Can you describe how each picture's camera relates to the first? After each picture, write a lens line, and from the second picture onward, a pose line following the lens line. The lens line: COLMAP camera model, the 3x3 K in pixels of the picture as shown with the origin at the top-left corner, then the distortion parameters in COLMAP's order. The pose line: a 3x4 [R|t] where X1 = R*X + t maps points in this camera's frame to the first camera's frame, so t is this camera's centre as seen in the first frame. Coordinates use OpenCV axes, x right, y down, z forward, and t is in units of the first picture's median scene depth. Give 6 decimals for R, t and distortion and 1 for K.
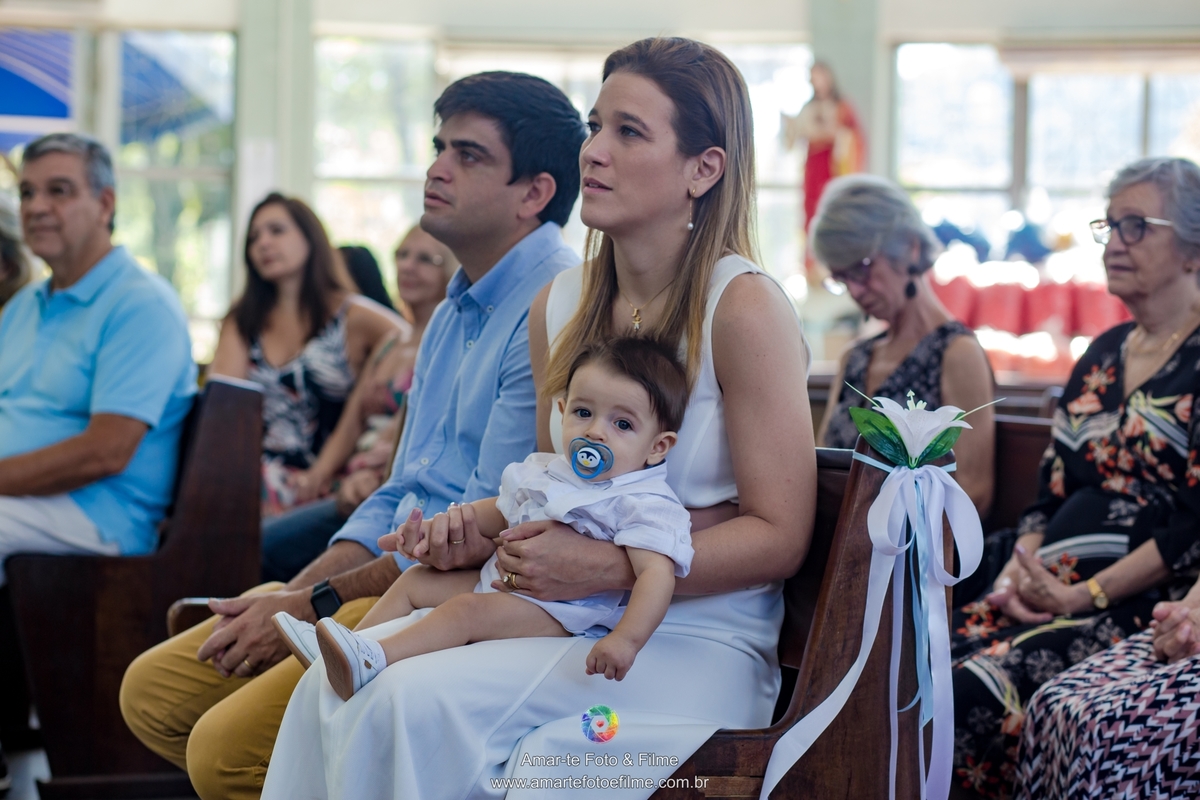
lens RADIAL K [[2974.7, 0, 600.0], [0, 2974.7, 400.0], [0, 0, 1]] dist [0.411032, 0.124970]
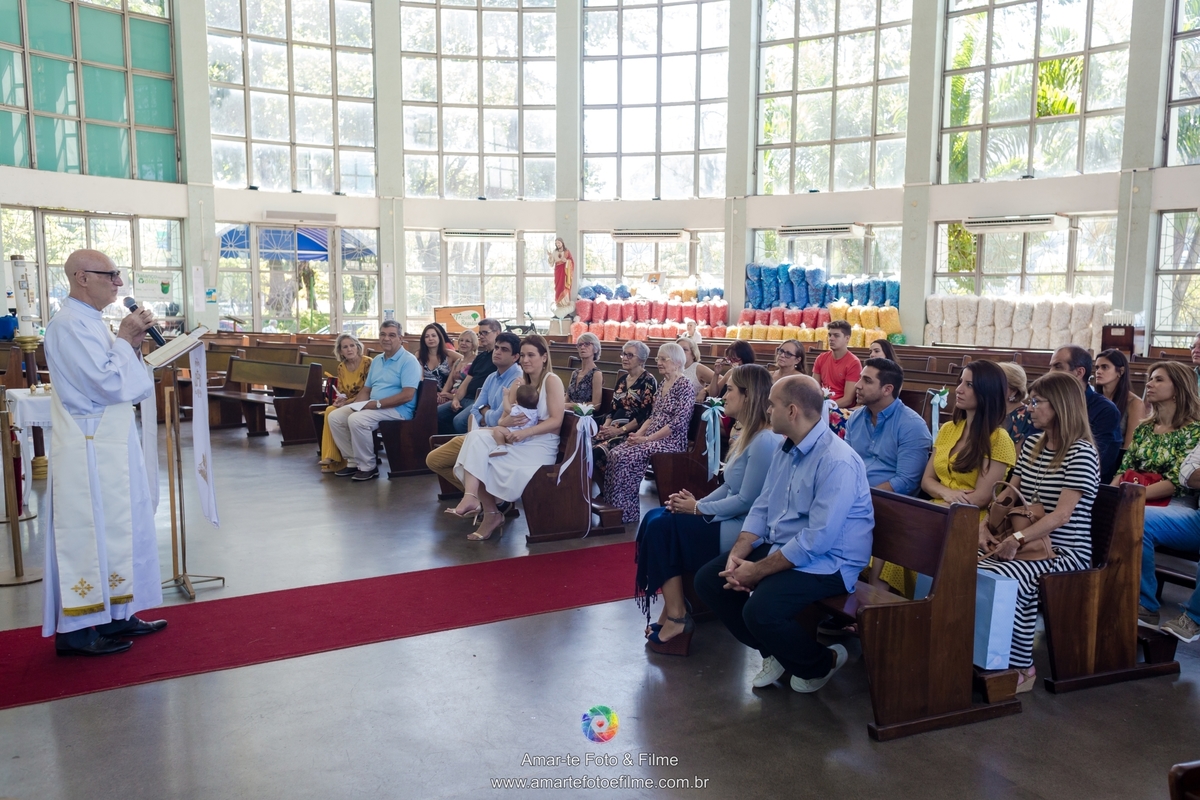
lens RADIAL K [[993.4, 0, 623.3], [0, 993.4, 399.0], [0, 0, 1]] dist [-0.097859, 0.135367]
pose [[0.990481, -0.027244, 0.134926, -0.009352], [0.017048, 0.996950, 0.076159, -0.019363], [-0.136590, -0.073134, 0.987924, -0.108009]]
